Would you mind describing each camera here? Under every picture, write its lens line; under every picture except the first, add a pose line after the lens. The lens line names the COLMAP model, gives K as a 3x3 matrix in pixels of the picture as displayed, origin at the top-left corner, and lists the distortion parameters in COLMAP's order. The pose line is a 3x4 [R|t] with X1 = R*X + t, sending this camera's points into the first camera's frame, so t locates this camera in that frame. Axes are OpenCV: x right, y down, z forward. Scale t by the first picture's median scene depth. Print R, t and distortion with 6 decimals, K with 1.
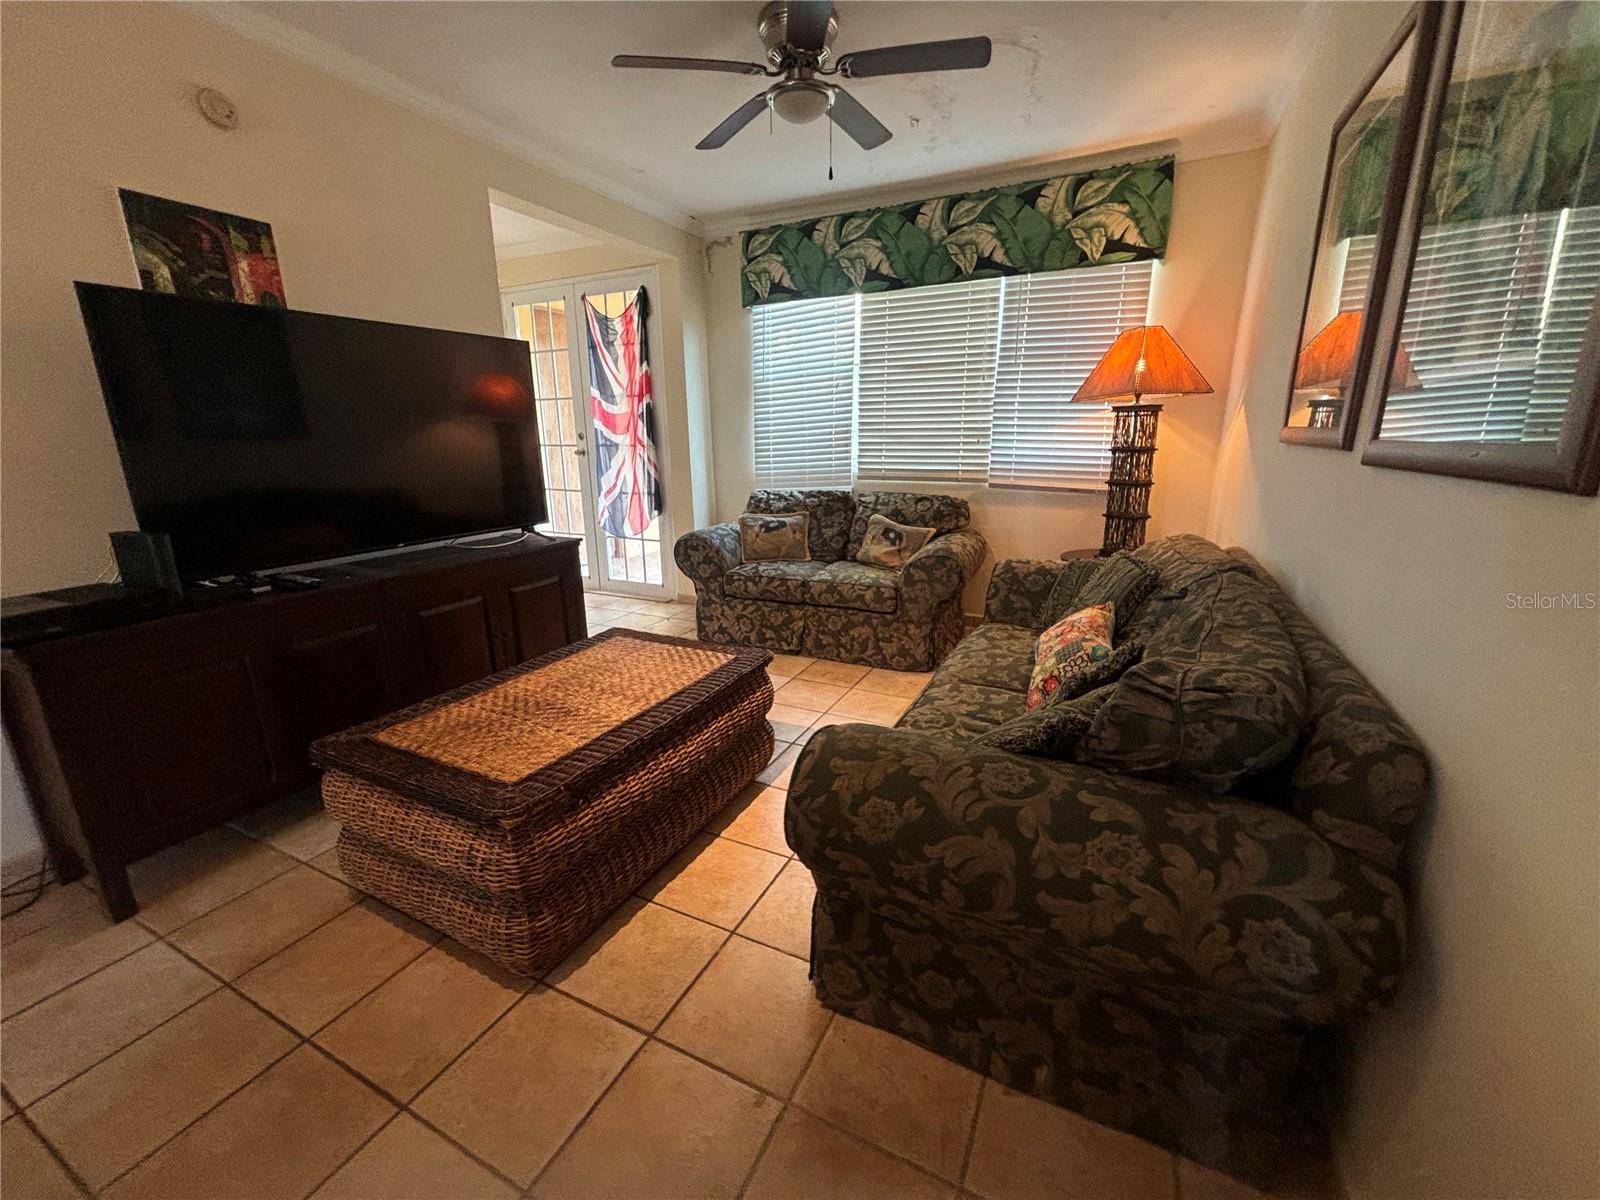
lens RADIAL K [[648.9, 0, 797.3], [0, 648.9, 603.8], [0, 0, 1]] dist [0.000184, -0.000228]
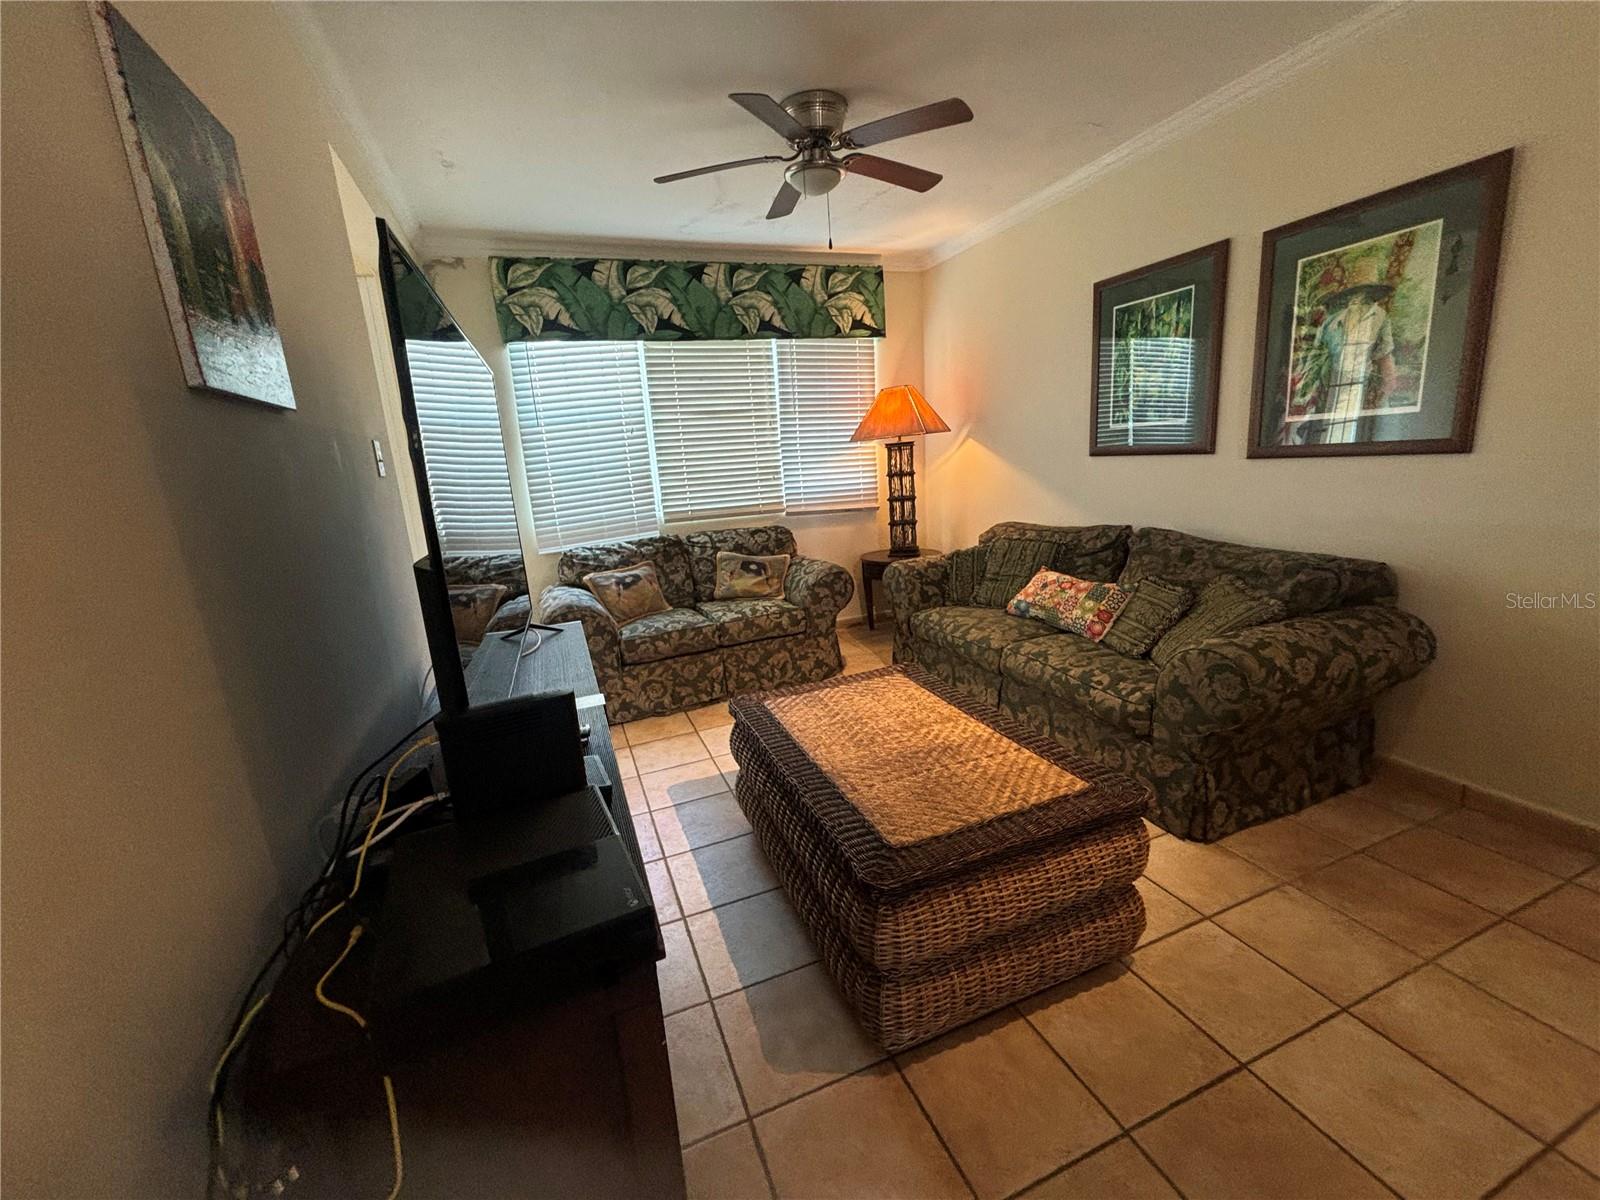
lens RADIAL K [[648.9, 0, 746.3], [0, 648.9, 608.7], [0, 0, 1]] dist [0.000184, -0.000228]
pose [[0.686447, -0.188254, 0.702389, -0.605126], [0.251621, 0.967732, 0.013462, -0.056175], [-0.682259, 0.167495, 0.711666, 0.266965]]
